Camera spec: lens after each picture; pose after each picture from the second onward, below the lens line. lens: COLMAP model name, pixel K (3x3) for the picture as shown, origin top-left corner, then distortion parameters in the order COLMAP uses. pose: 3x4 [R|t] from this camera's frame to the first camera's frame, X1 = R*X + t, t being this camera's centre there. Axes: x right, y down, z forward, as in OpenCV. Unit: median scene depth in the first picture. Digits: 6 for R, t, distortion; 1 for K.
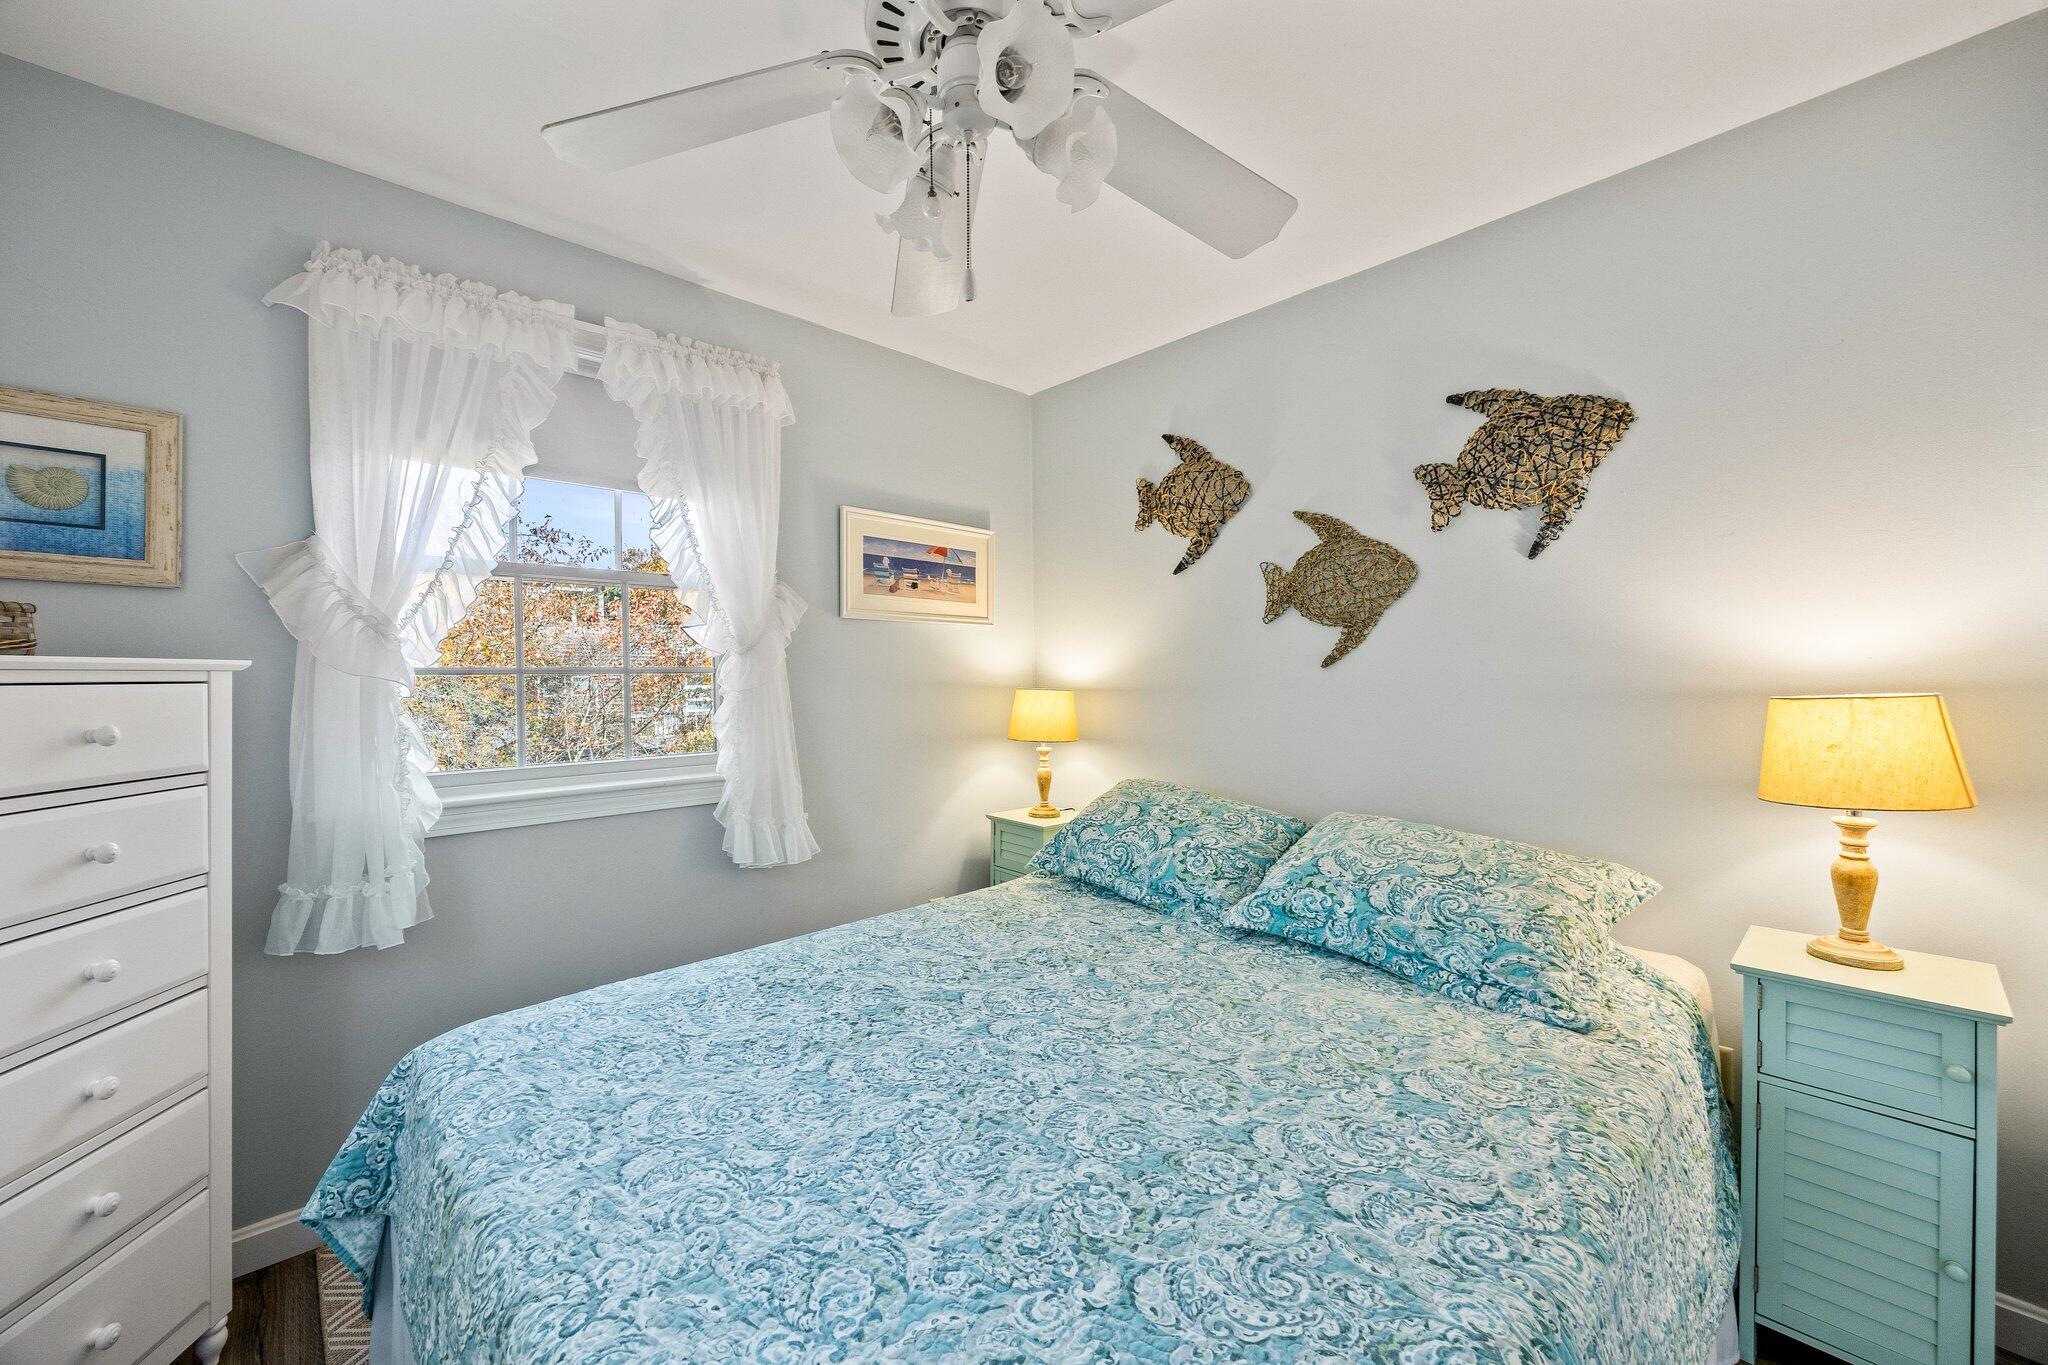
lens RADIAL K [[793.2, 0, 1010.6], [0, 793.2, 683.3], [0, 0, 1]] dist [-0.003337, -0.000134]
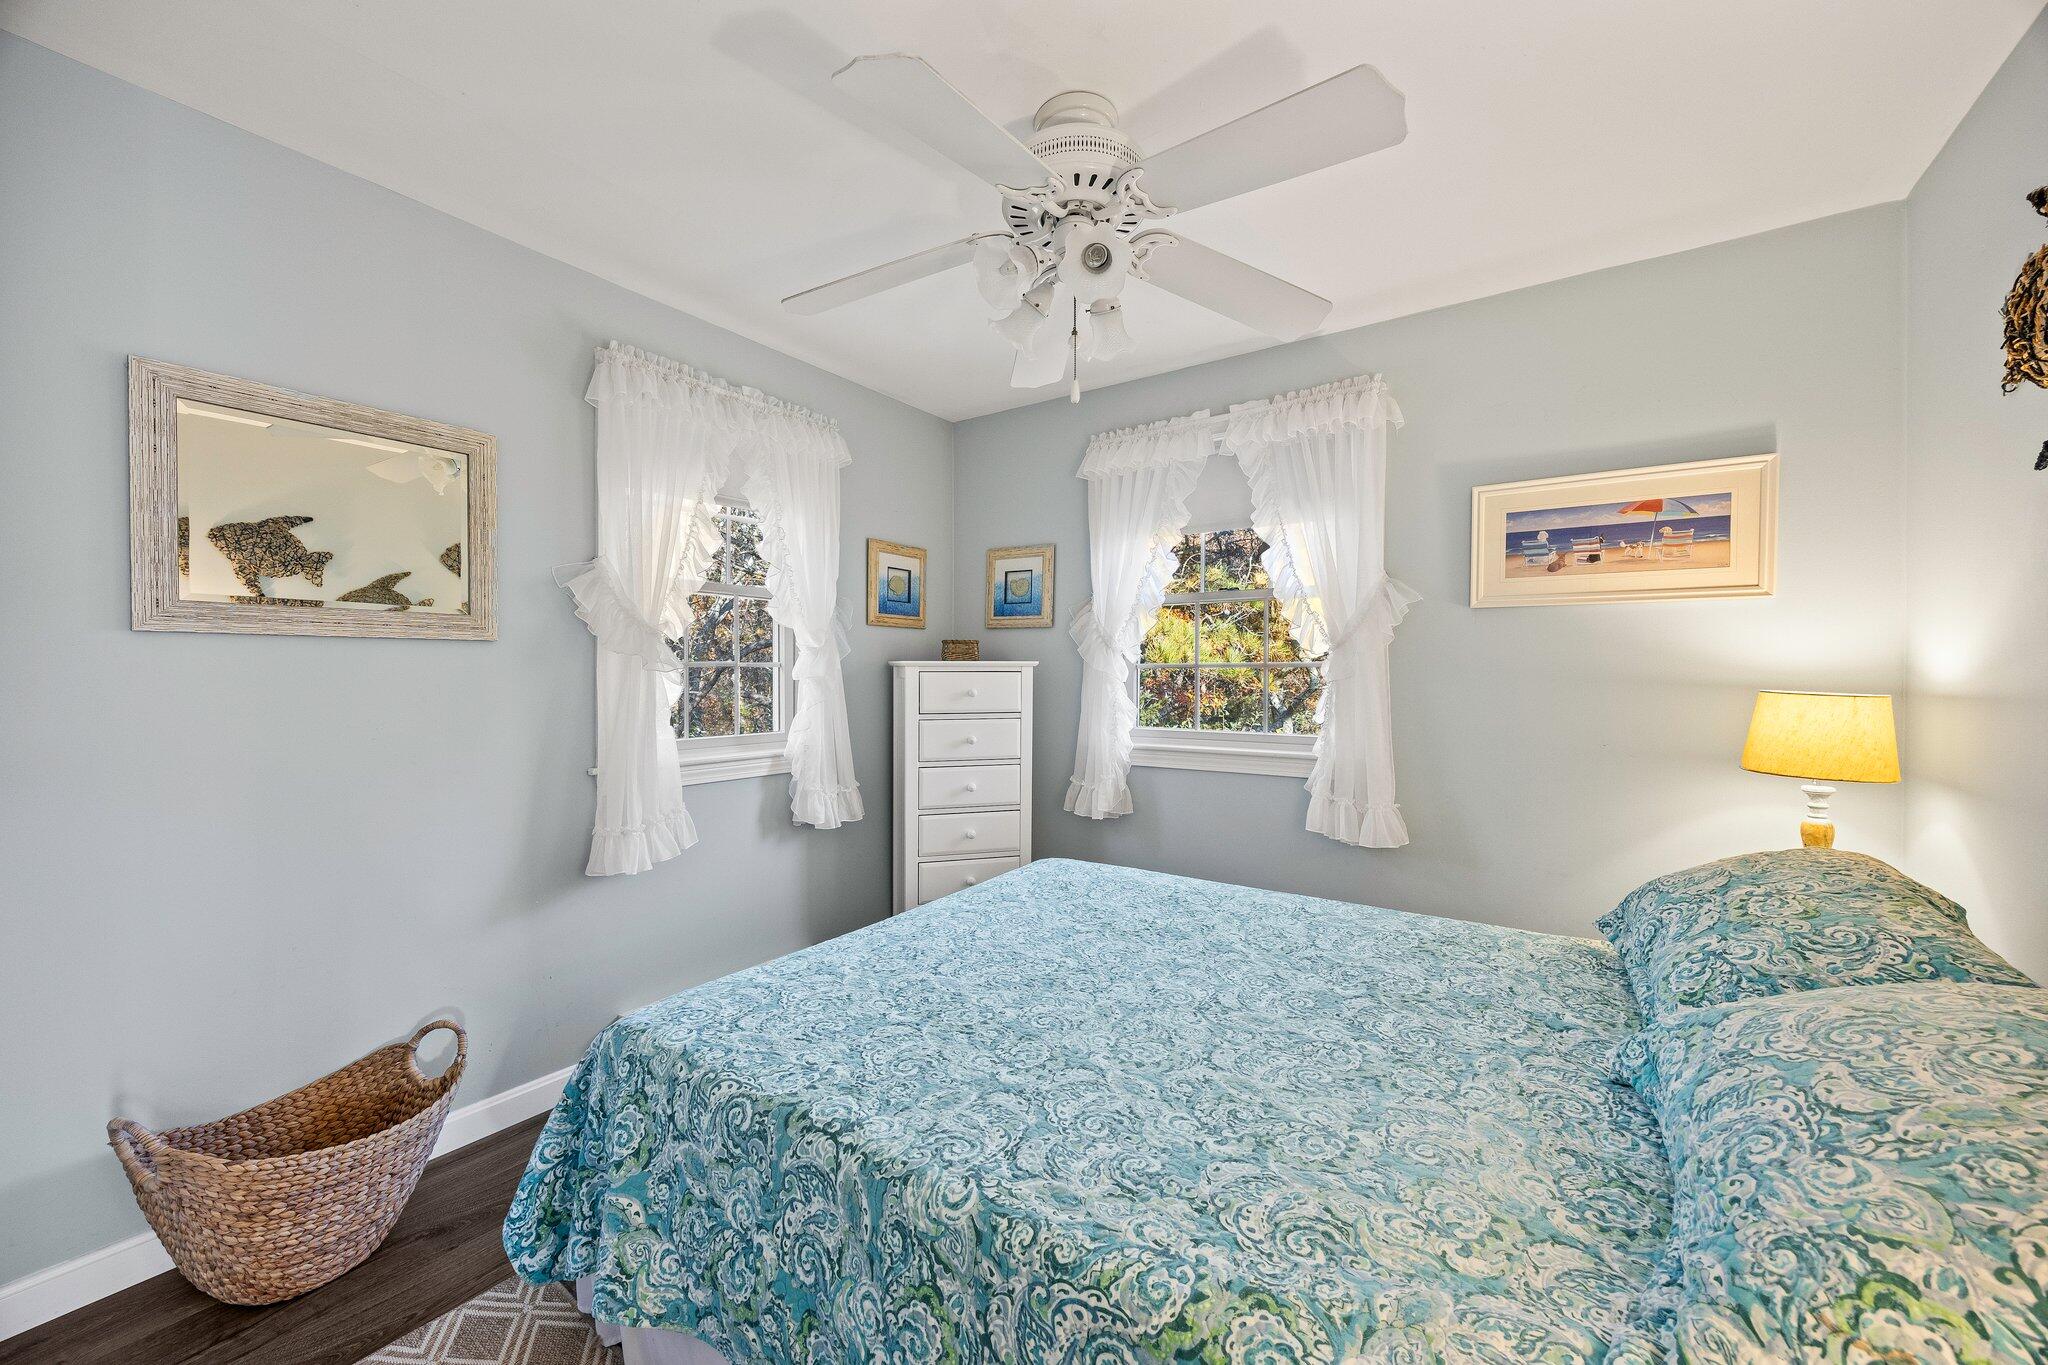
lens RADIAL K [[822.8, 0, 1024.0], [0, 822.8, 682.5], [0, 0, 1]] dist [-0.001817, 0.000005]
pose [[0.188264, 0.021793, -0.981877, 0.876347], [-0.009891, 0.999745, 0.020294, -0.012585], [0.982069, 0.005891, 0.188431, 0.411083]]
